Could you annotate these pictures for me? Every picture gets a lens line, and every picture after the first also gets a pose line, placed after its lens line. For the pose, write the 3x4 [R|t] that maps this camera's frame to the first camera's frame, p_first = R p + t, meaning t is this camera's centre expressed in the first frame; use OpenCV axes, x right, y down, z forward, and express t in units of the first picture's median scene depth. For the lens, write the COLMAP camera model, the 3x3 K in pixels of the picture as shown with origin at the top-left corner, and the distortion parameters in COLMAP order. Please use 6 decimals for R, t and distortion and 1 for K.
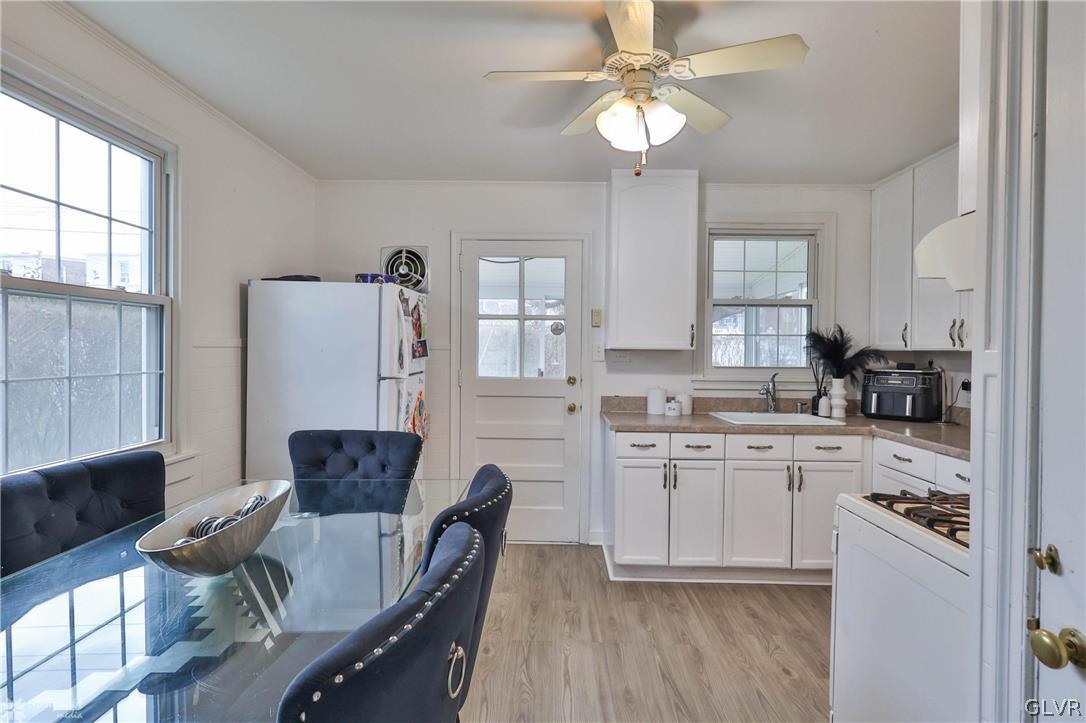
lens RADIAL K [[551.4, 0, 538.6], [0, 551.4, 364.8], [0, 0, 1]] dist [0.002806, 0.000548]
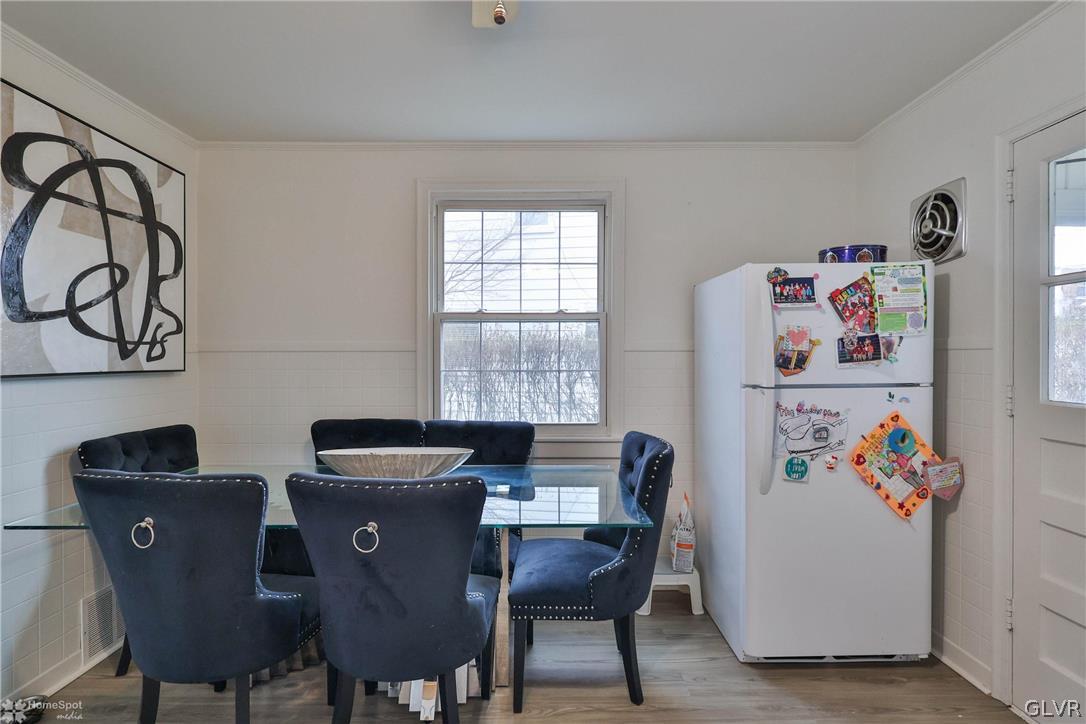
lens RADIAL K [[551.4, 0, 538.6], [0, 551.4, 365.3], [0, 0, 1]] dist [0.002806, 0.000548]
pose [[0.020446, -0.002635, -0.999787, 0.391488], [-0.029206, 0.999568, -0.003232, 0.004755], [0.999364, 0.029266, 0.020360, 0.537192]]
